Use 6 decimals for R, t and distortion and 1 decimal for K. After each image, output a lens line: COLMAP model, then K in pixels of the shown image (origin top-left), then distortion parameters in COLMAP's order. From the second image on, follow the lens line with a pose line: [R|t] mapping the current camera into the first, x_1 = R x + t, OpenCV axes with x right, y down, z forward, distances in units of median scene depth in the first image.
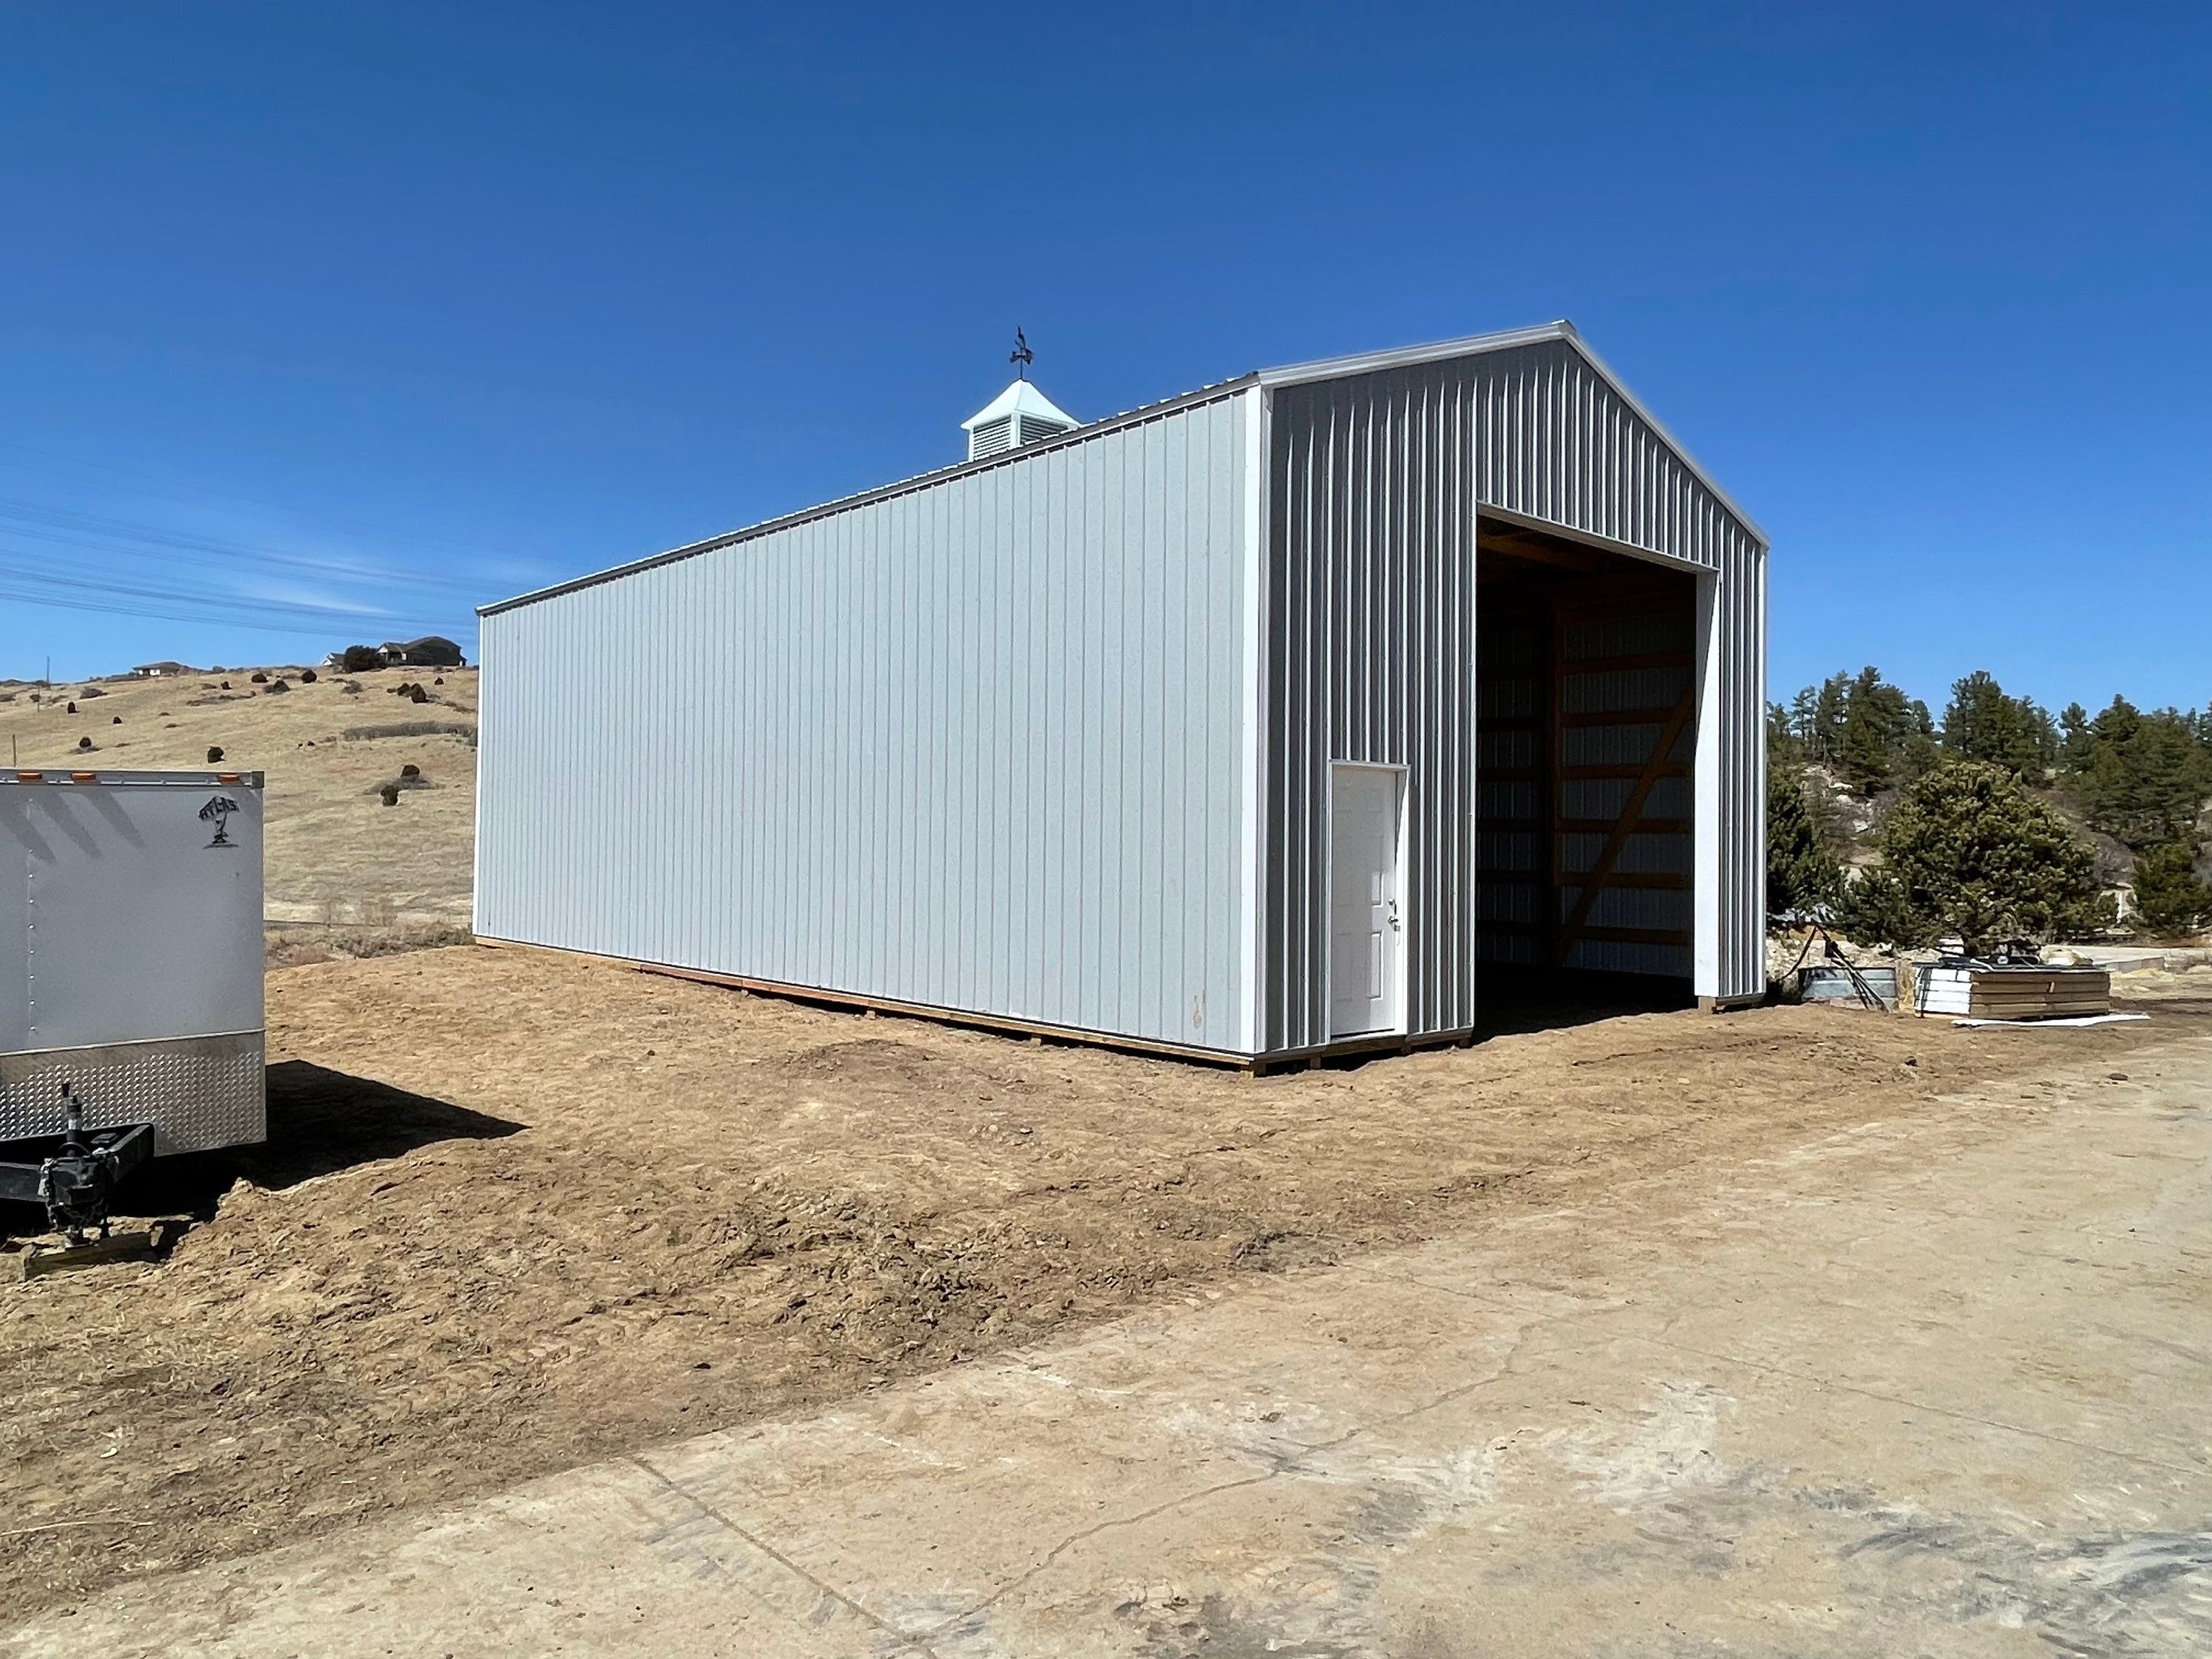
lens RADIAL K [[1481.5, 0, 1106.0], [0, 1481.5, 829.5], [0, 0, 1]] dist [0.023445, -0.044023]
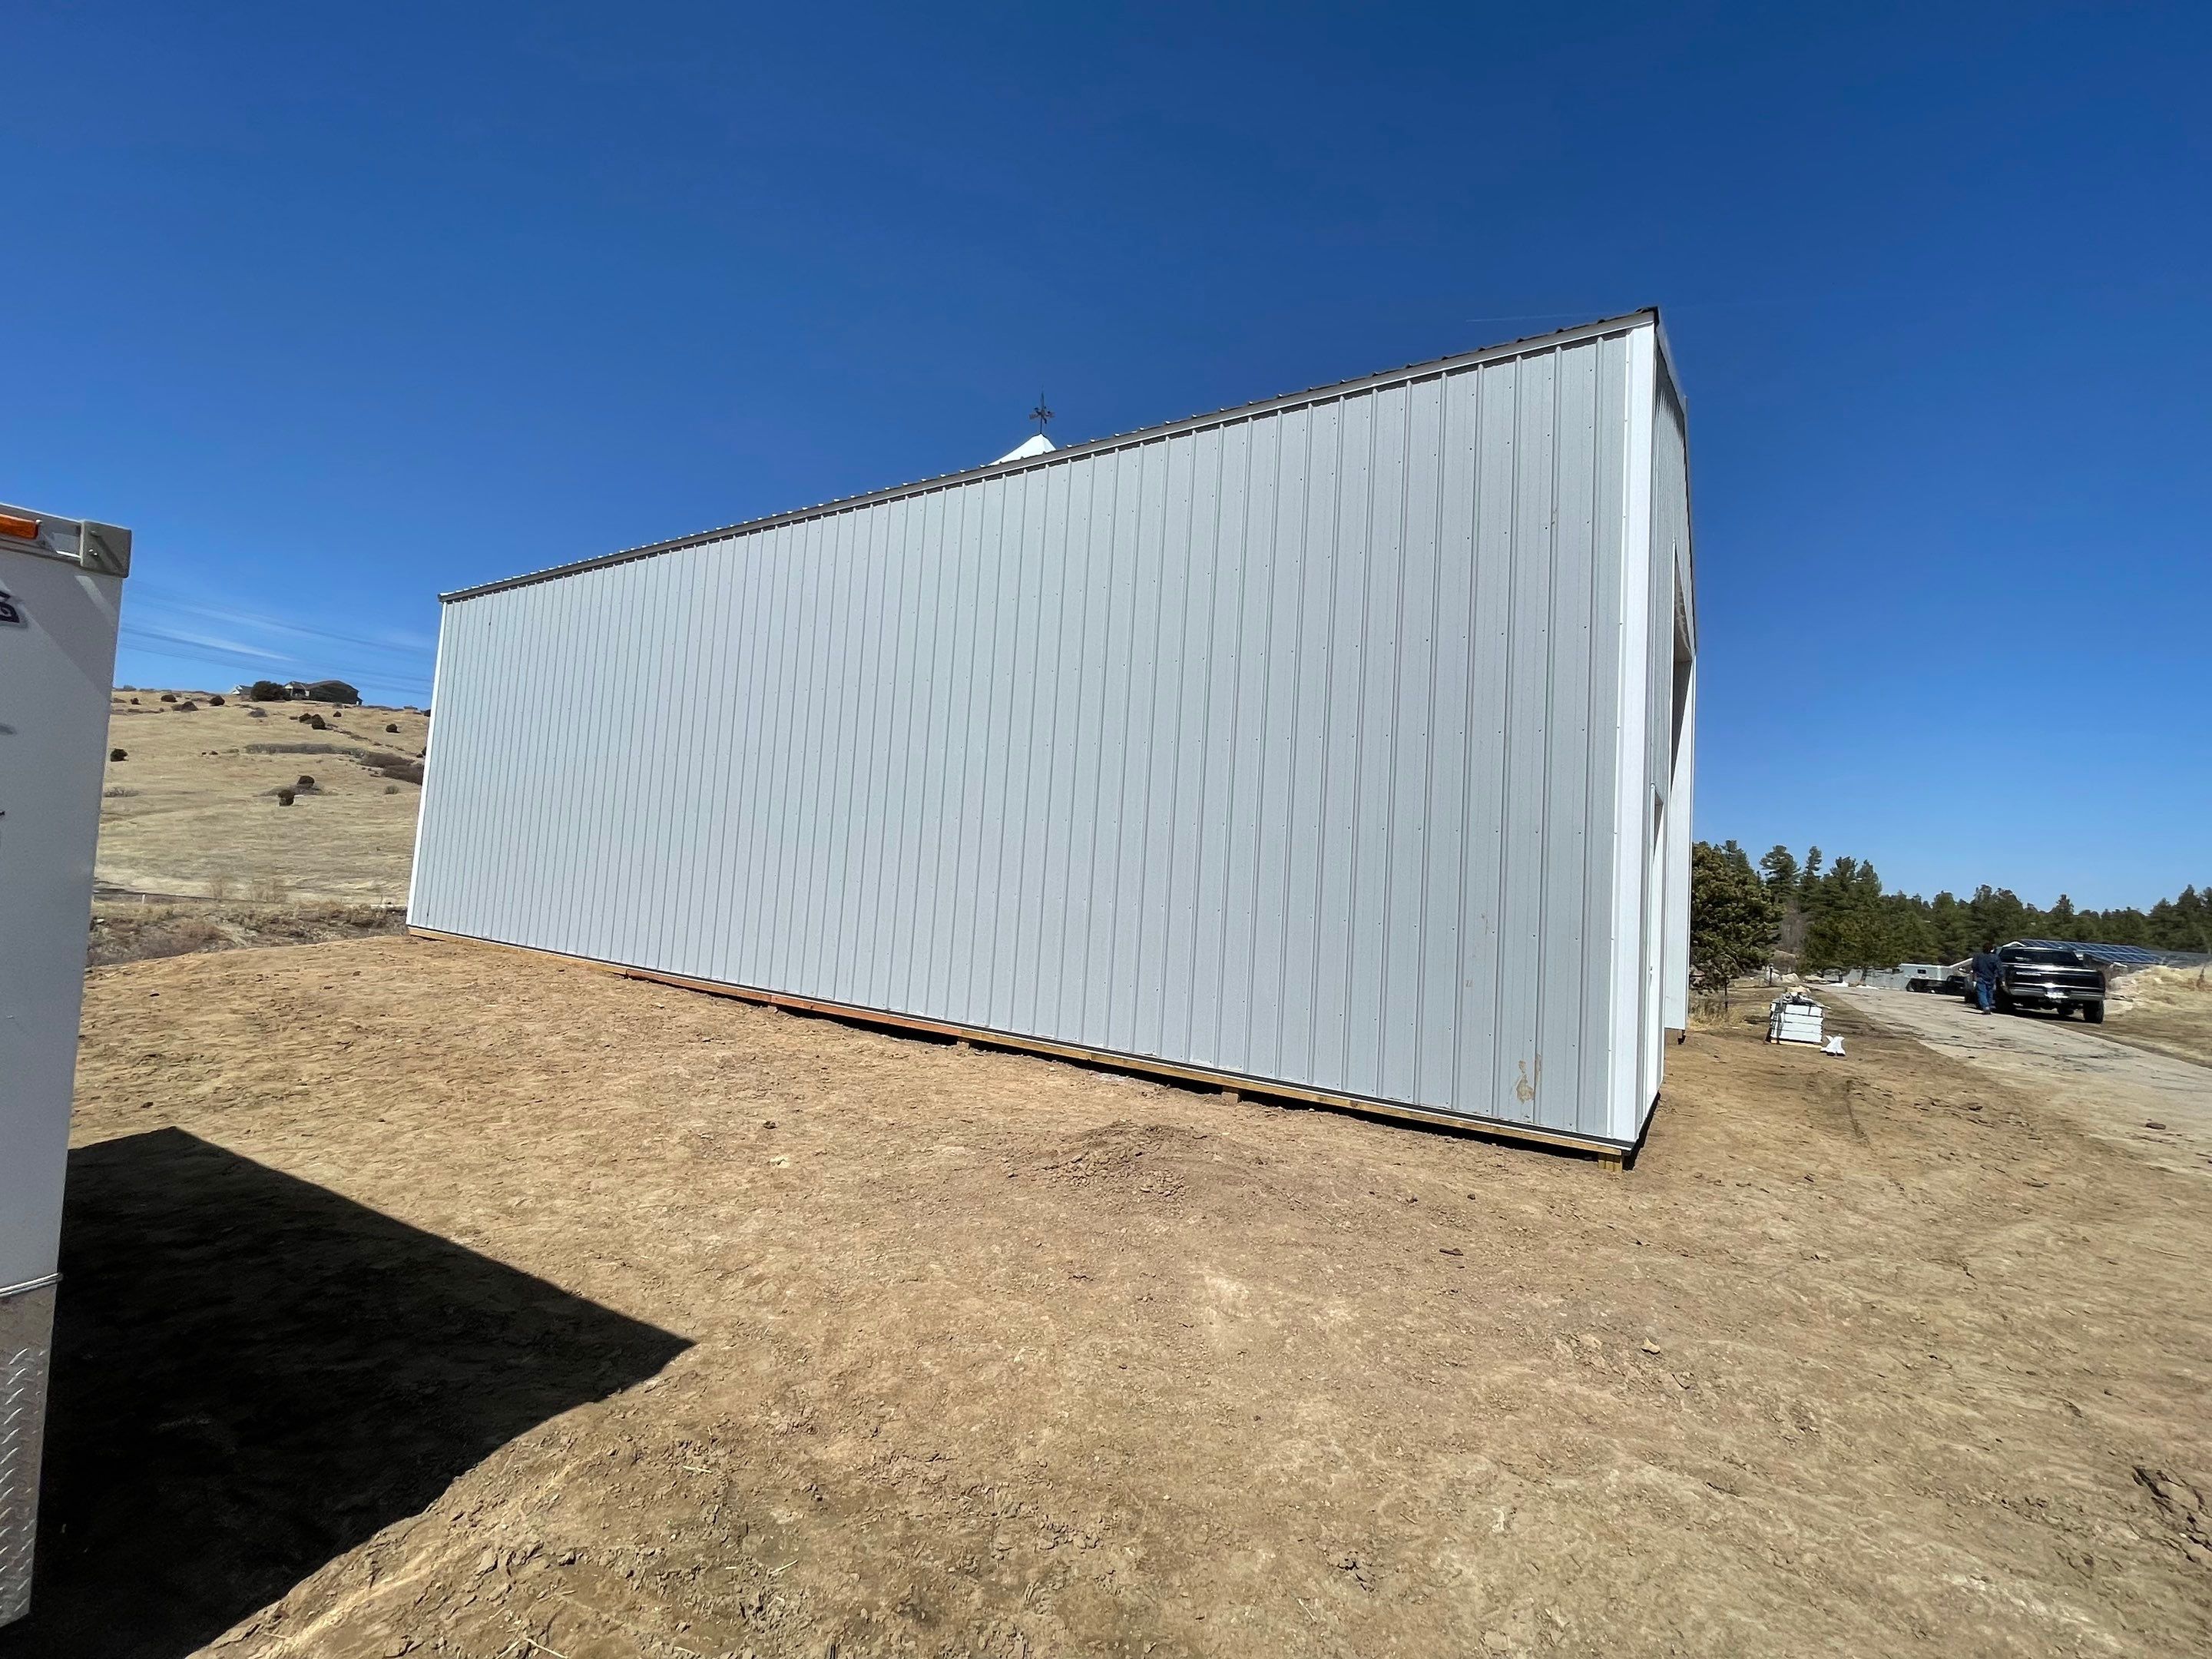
lens RADIAL K [[966.8, 0, 1100.6], [0, 966.8, 826.5], [0, 0, 1]] dist [-0.021590, 0.017036]
pose [[0.965131, 0.064946, 0.253582, -0.180713], [-0.054865, 0.997404, -0.046634, 0.013205], [-0.255952, 0.031095, 0.966189, 0.328598]]
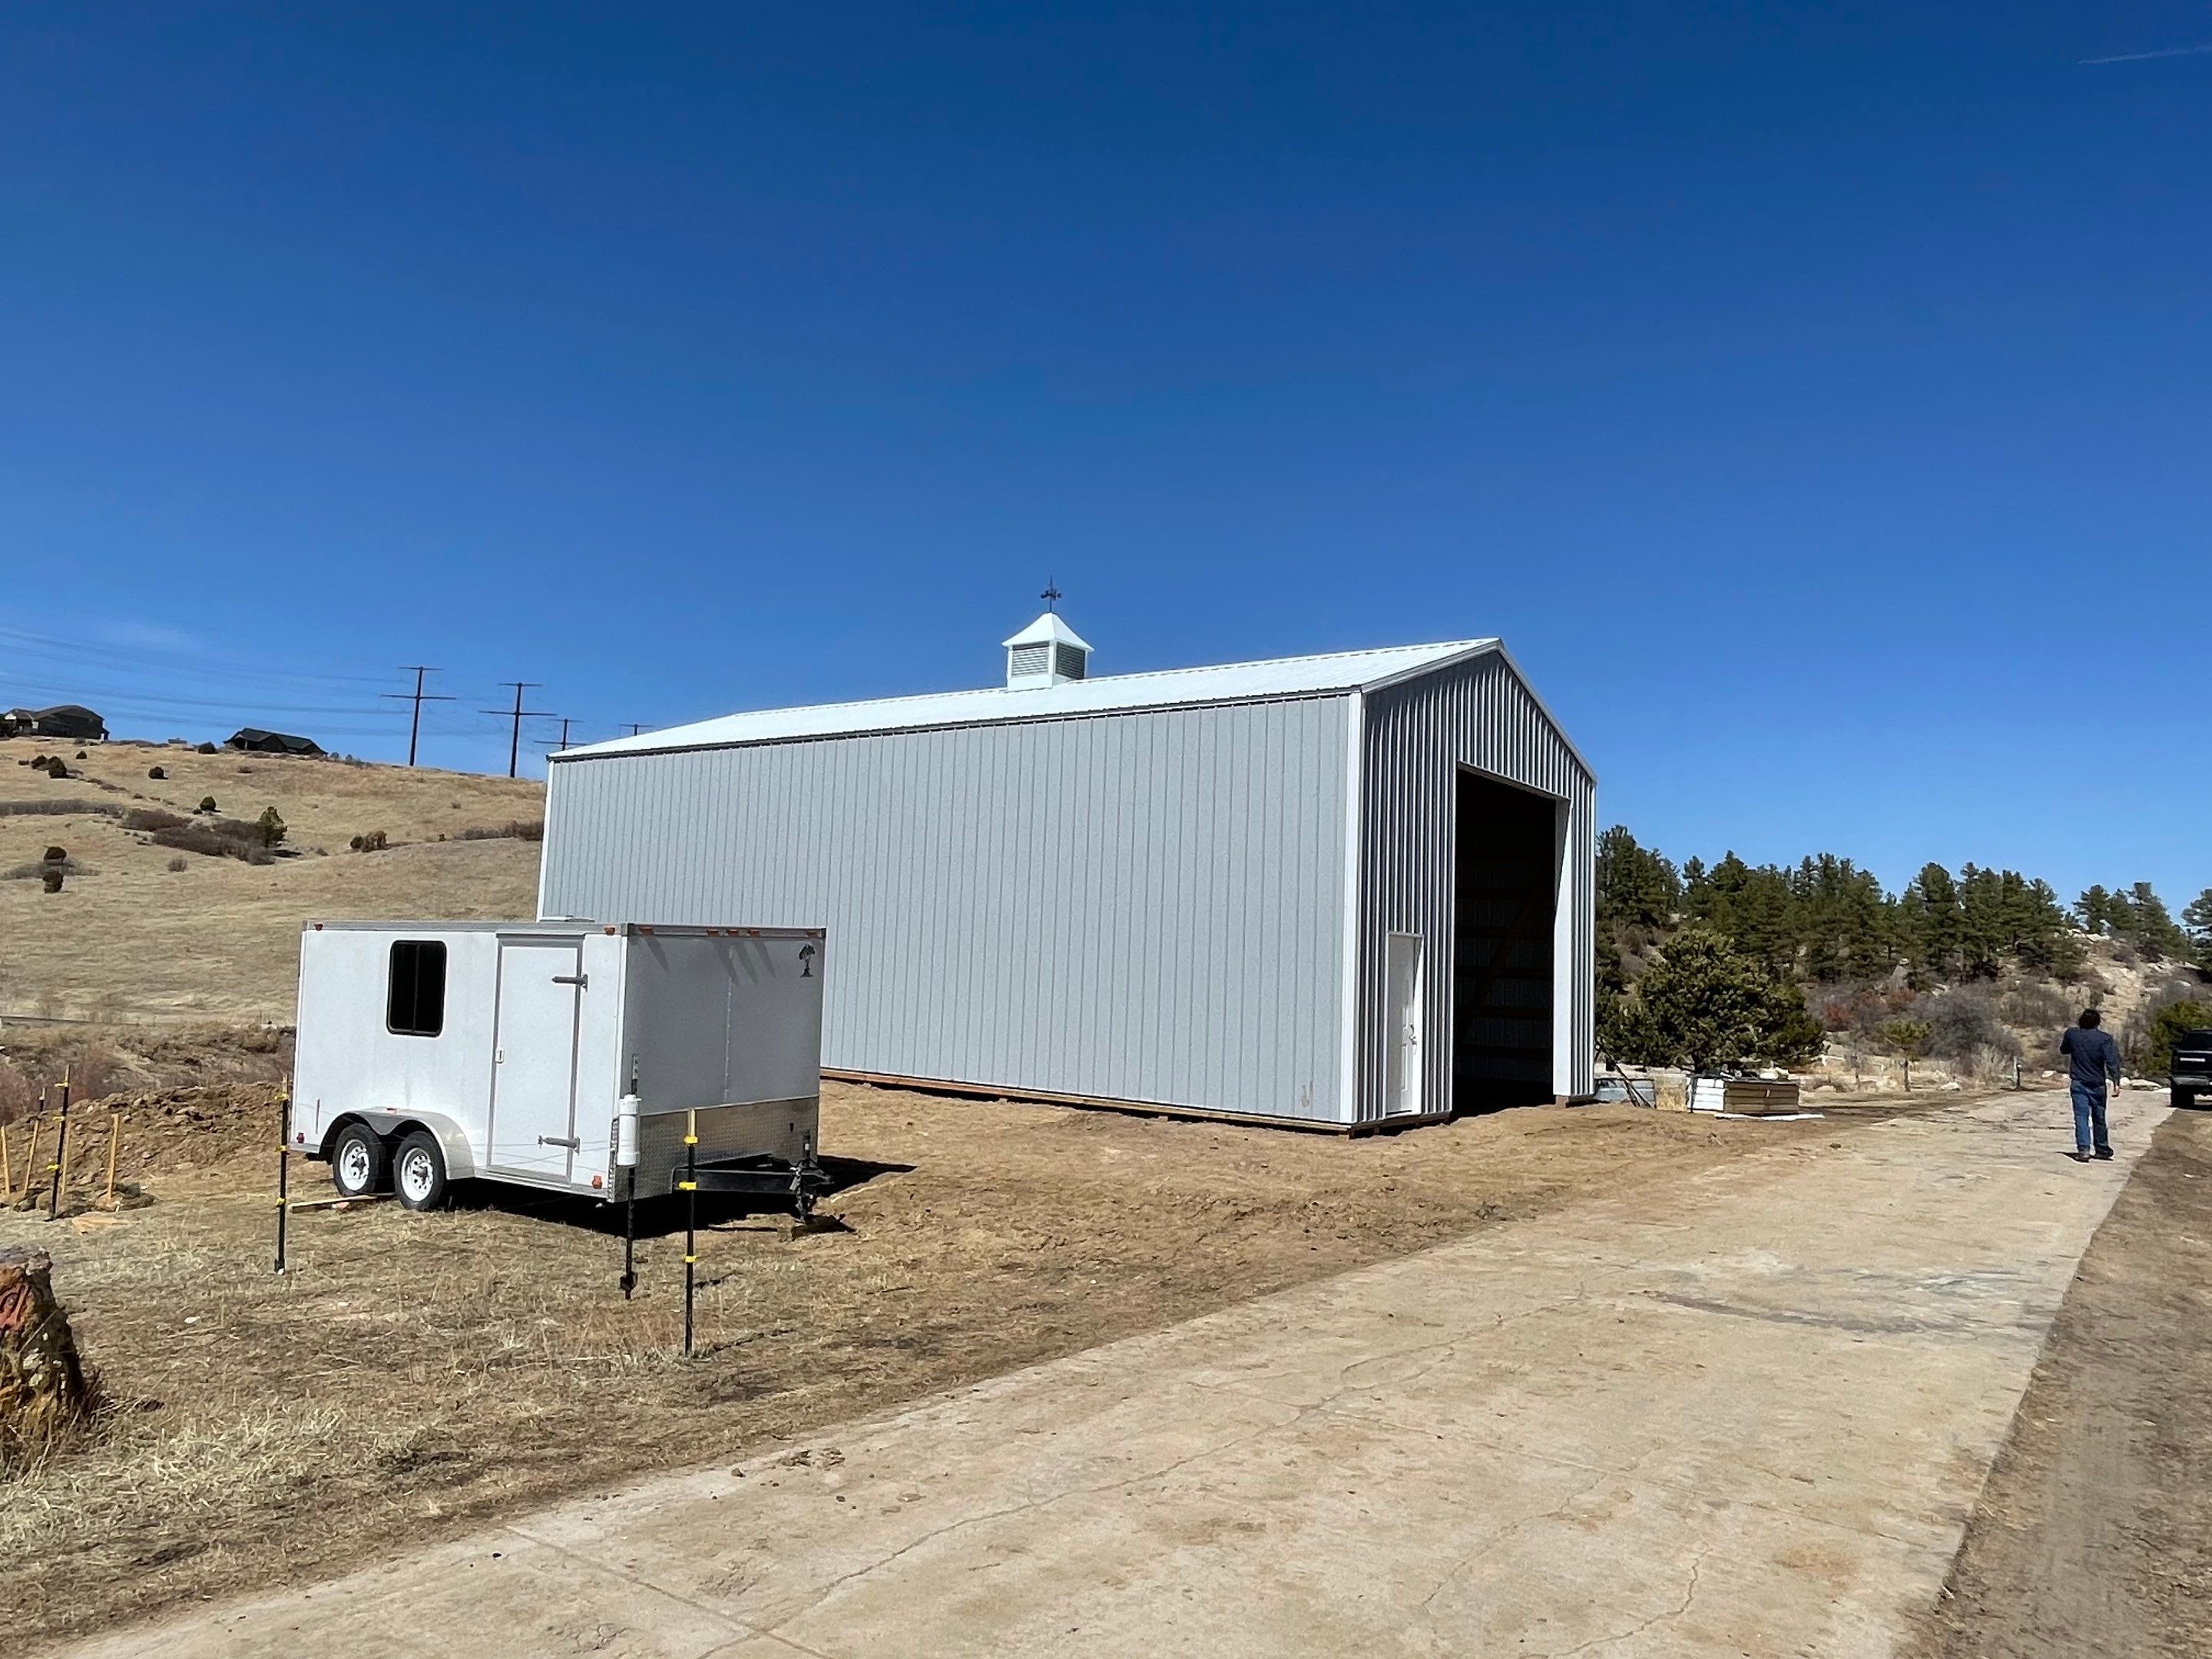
lens RADIAL K [[1481.5, 0, 1106.0], [0, 1481.5, 829.5], [0, 0, 1]] dist [0.023445, -0.044023]
pose [[0.978202, 0.046484, 0.202385, -0.272332], [-0.030758, 0.996306, -0.080171, -0.012065], [-0.205364, 0.072198, 0.976019, -0.269830]]
